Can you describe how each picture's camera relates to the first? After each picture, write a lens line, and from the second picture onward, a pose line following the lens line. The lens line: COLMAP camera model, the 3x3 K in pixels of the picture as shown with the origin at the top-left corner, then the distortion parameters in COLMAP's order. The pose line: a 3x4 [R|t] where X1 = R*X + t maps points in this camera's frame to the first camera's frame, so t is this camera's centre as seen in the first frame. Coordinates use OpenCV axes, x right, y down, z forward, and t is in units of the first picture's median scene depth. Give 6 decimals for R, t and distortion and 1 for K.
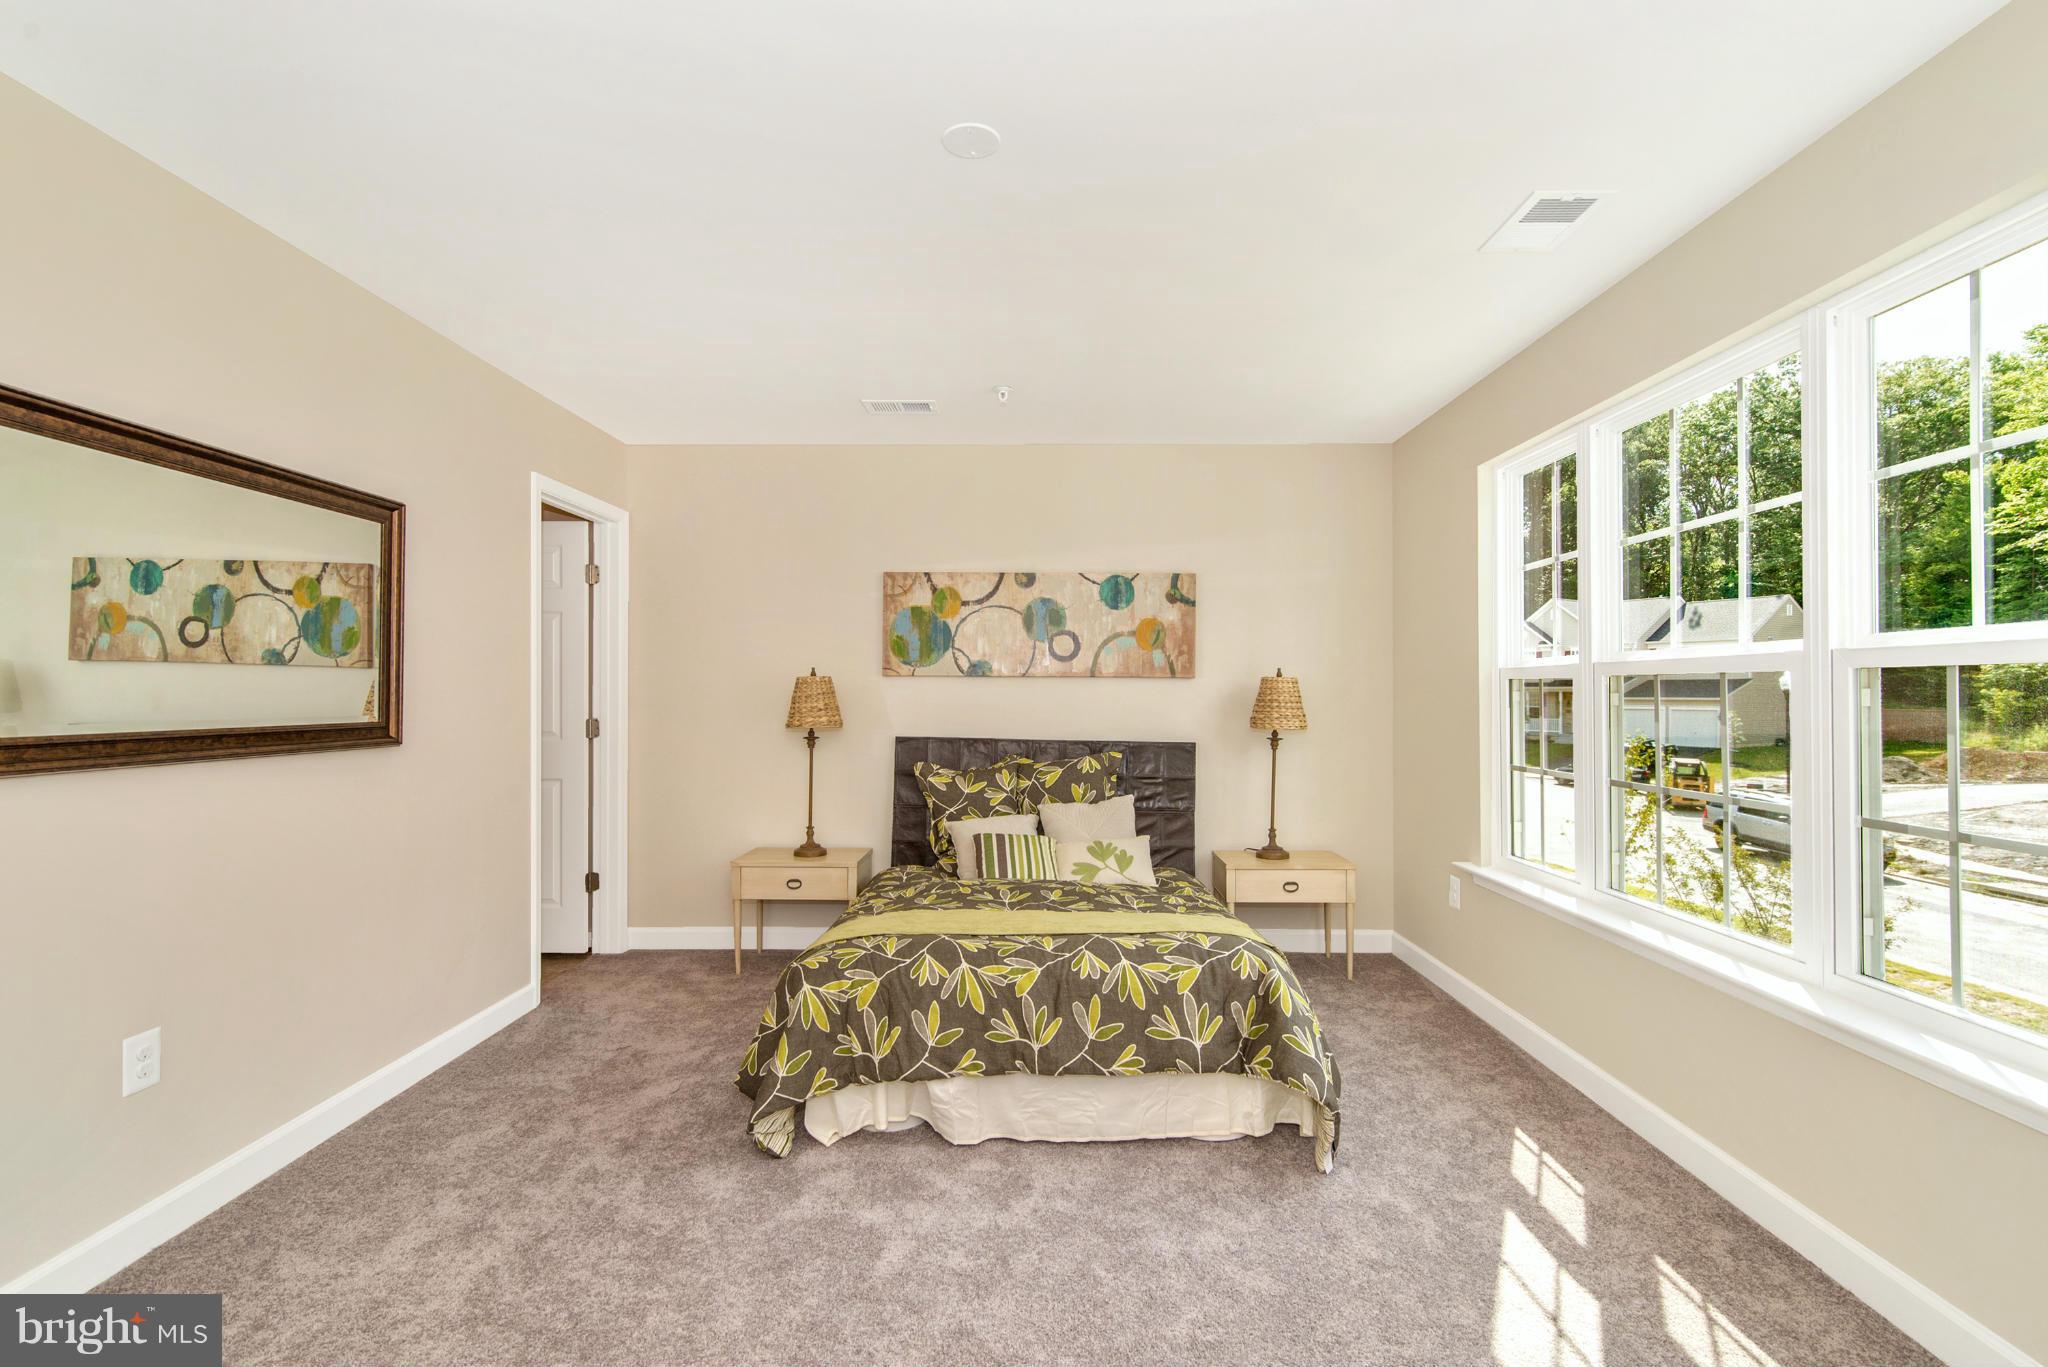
lens RADIAL K [[950.8, 0, 1021.4], [0, 950.8, 687.8], [0, 0, 1]] dist [0.010960, 0.000348]
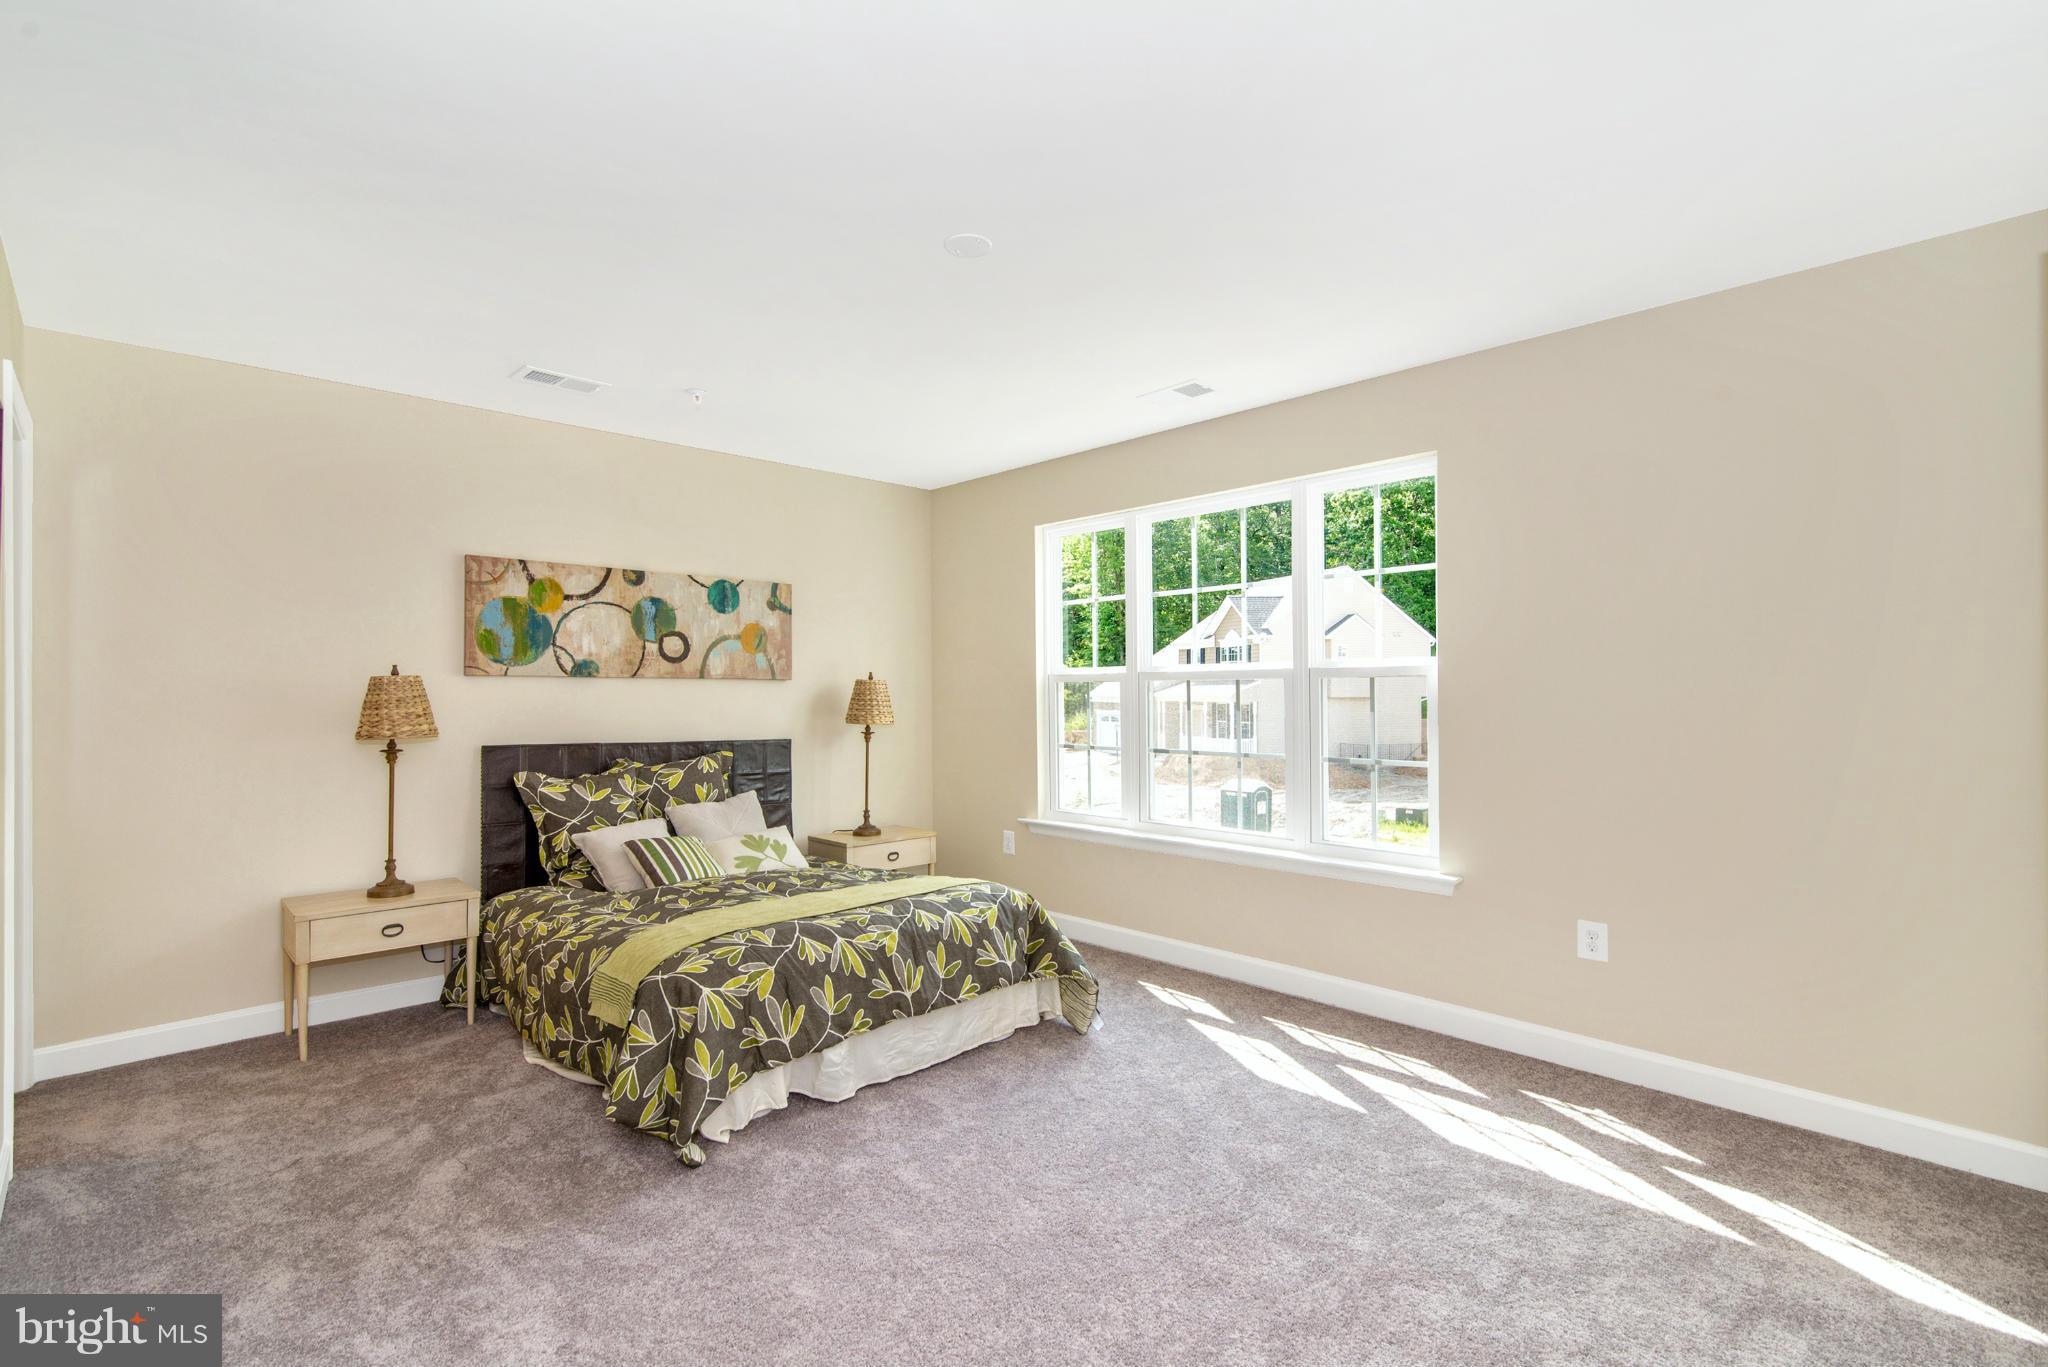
lens RADIAL K [[950.8, 0, 1021.4], [0, 950.8, 687.8], [0, 0, 1]] dist [0.010960, 0.000348]
pose [[0.715232, -0.000737, 0.698886, -0.413431], [0.001191, 0.999999, -0.000165, -0.000741], [-0.698886, 0.000950, 0.715233, 0.035259]]
